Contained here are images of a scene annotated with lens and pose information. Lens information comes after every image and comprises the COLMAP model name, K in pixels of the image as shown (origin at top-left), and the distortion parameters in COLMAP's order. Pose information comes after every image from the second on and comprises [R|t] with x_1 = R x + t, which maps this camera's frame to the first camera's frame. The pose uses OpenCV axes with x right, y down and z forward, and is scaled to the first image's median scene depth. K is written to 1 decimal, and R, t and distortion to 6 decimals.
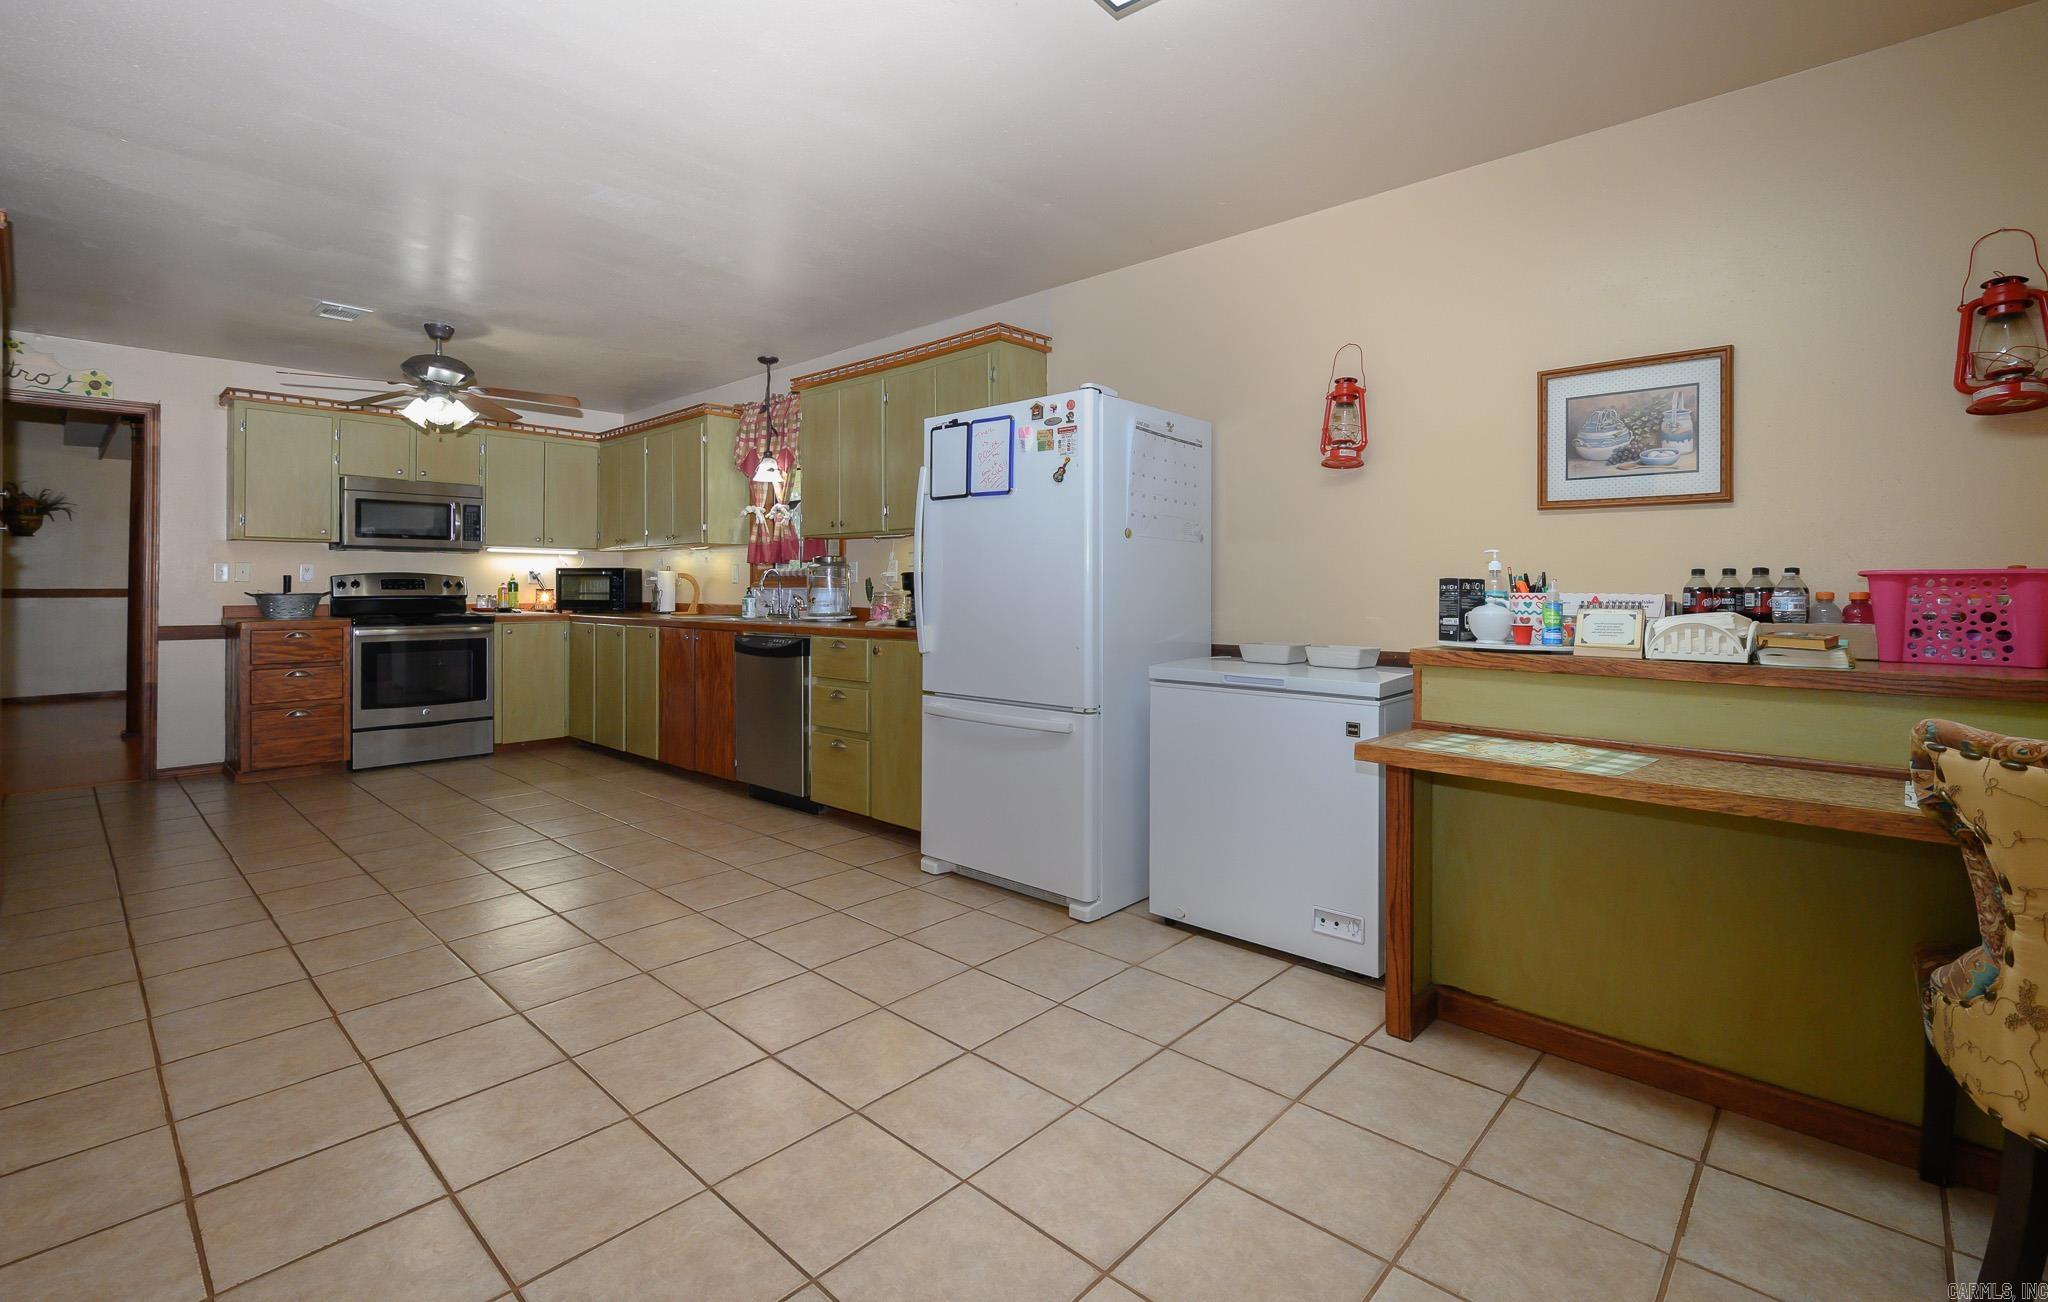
lens RADIAL K [[877.0, 0, 957.1], [0, 877.0, 591.7], [0, 0, 1]] dist [0.012063, 0.000013]
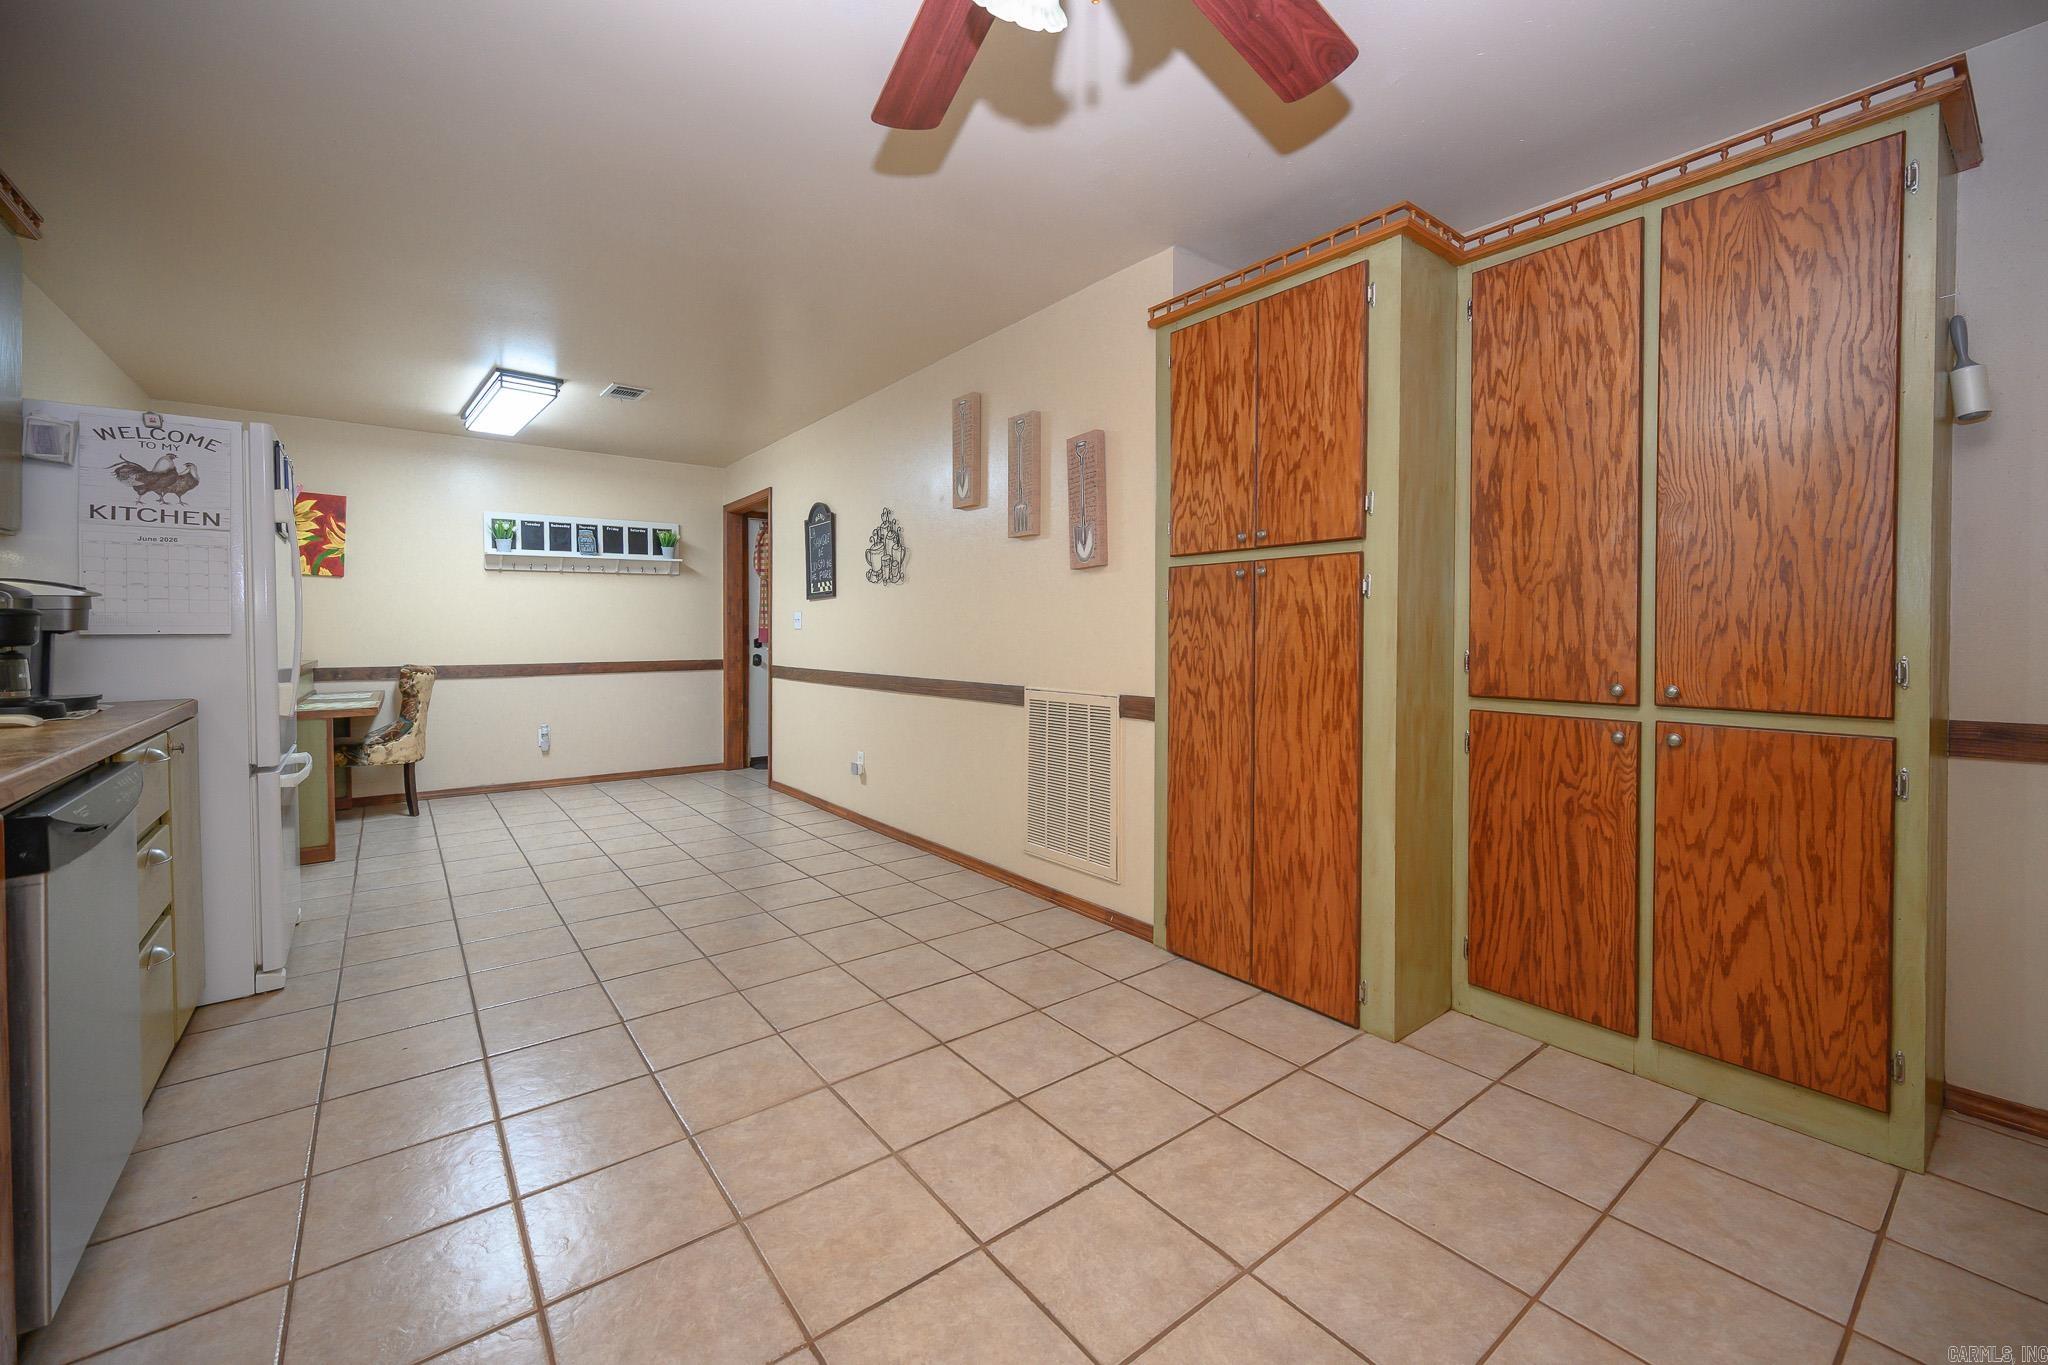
lens RADIAL K [[831.7, 0, 1026.2], [0, 831.7, 645.7], [0, 0, 1]] dist [0.008849, 0.000076]
pose [[-0.992164, -0.001667, 0.124928, -0.528314], [0.001856, 0.999604, 0.028077, -0.011025], [-0.124925, 0.028089, -0.991768, 1.061551]]
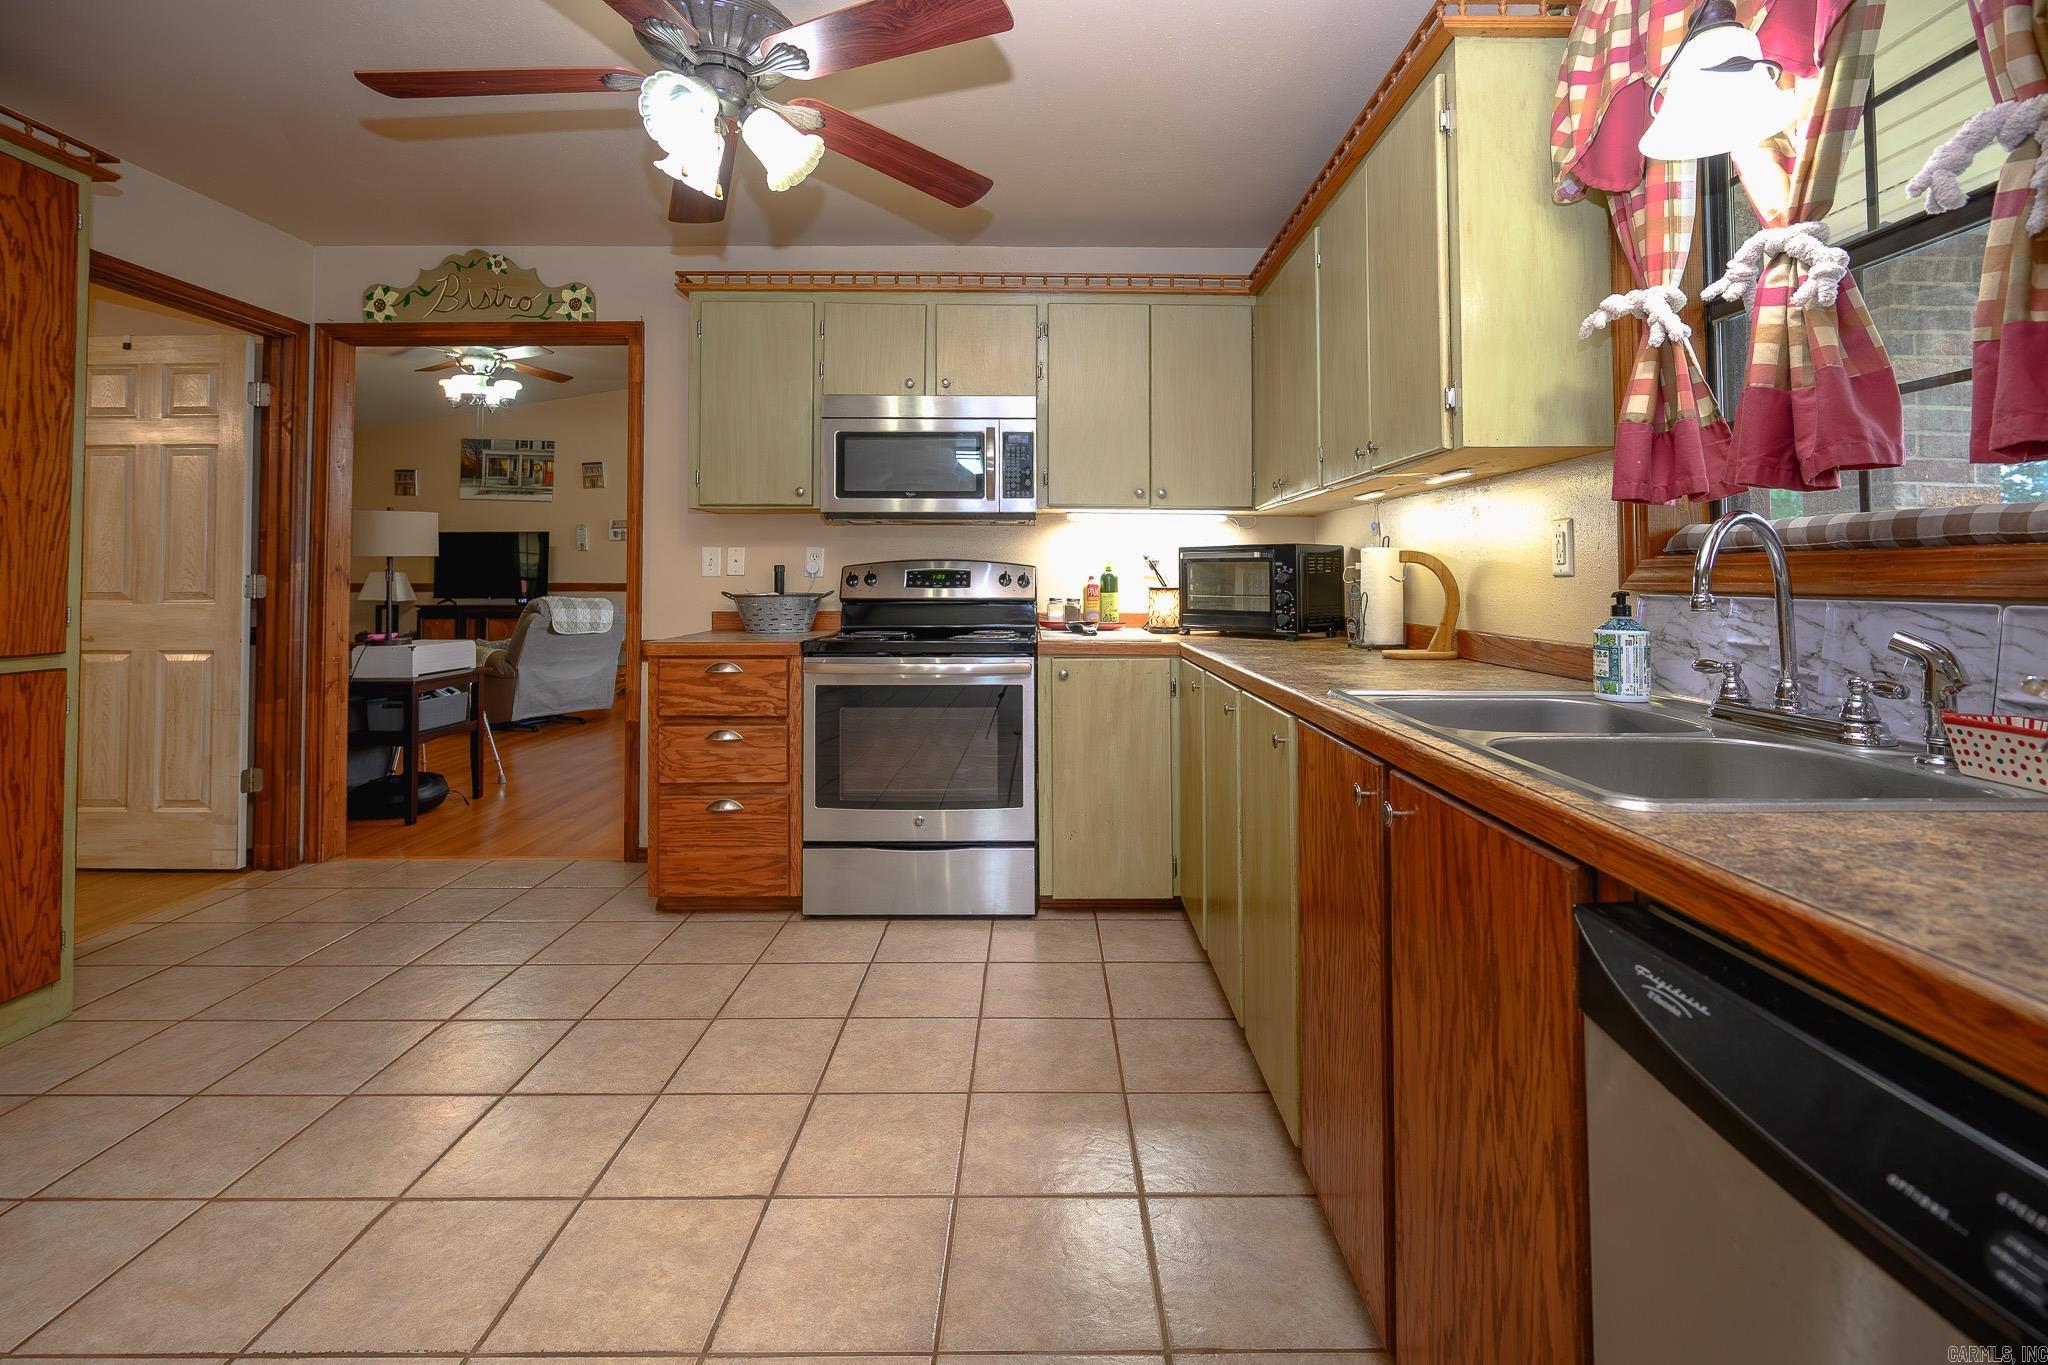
lens RADIAL K [[919.6, 0, 1032.9], [0, 919.6, 549.7], [0, 0, 1]] dist [-0.003530, -0.001208]
pose [[0.705471, -0.022442, -0.708383, -0.171044], [-0.003227, 0.999386, -0.034875, -0.008003], [0.708732, 0.026889, 0.704966, 0.699625]]
